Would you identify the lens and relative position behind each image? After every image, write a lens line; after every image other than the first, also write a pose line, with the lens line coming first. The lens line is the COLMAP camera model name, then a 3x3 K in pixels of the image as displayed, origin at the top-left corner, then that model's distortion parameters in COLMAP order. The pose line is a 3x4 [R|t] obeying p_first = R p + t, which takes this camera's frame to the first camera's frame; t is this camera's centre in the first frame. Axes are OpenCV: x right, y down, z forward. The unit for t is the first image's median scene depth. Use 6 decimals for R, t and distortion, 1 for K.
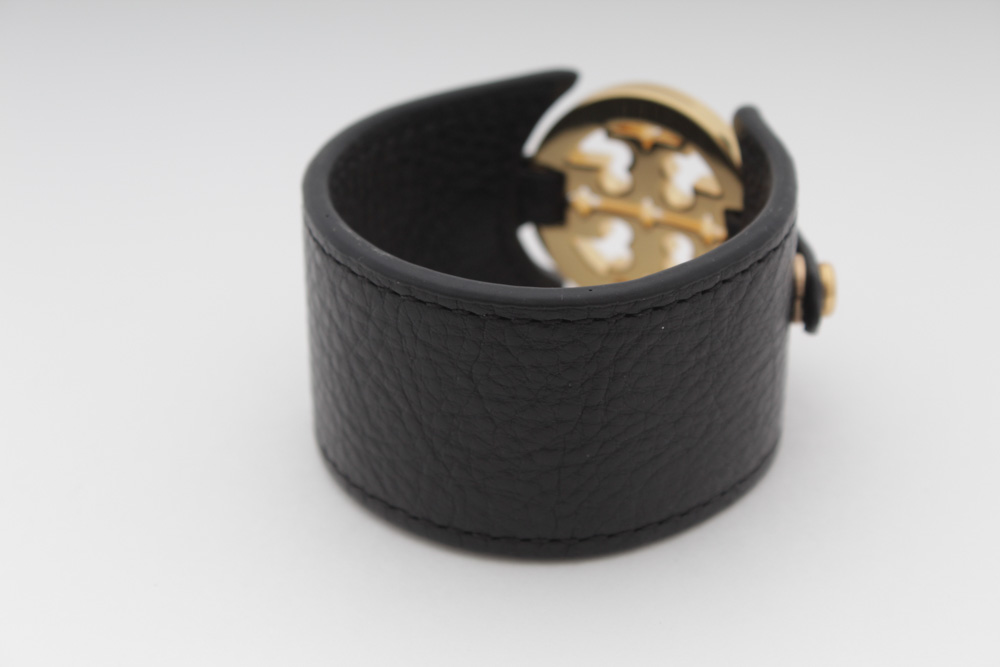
lens RADIAL K [[1829.5, 0, 500.0], [0, 1829.5, 333.5], [0, 0, 1]] dist [0.010376, 0.053819]
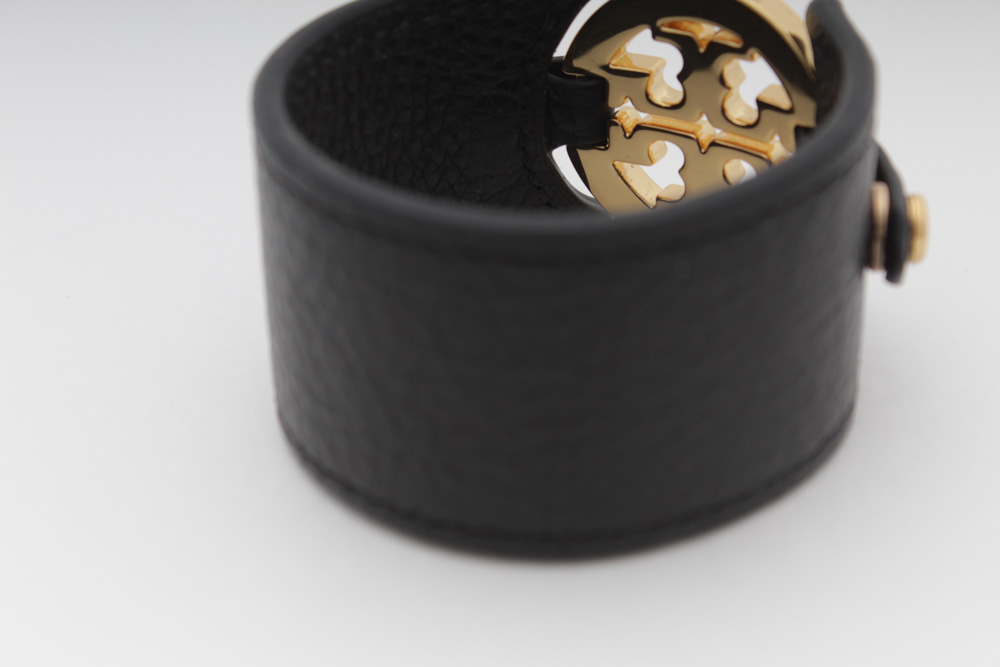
lens RADIAL K [[1829.5, 0, 500.0], [0, 1829.5, 333.5], [0, 0, 1]] dist [0.010376, 0.053819]
pose [[0.996538, 0.027101, -0.078599, 0.062278], [-0.024661, 0.999188, 0.031859, 0.000562], [0.079398, -0.029811, 0.996397, 0.193139]]
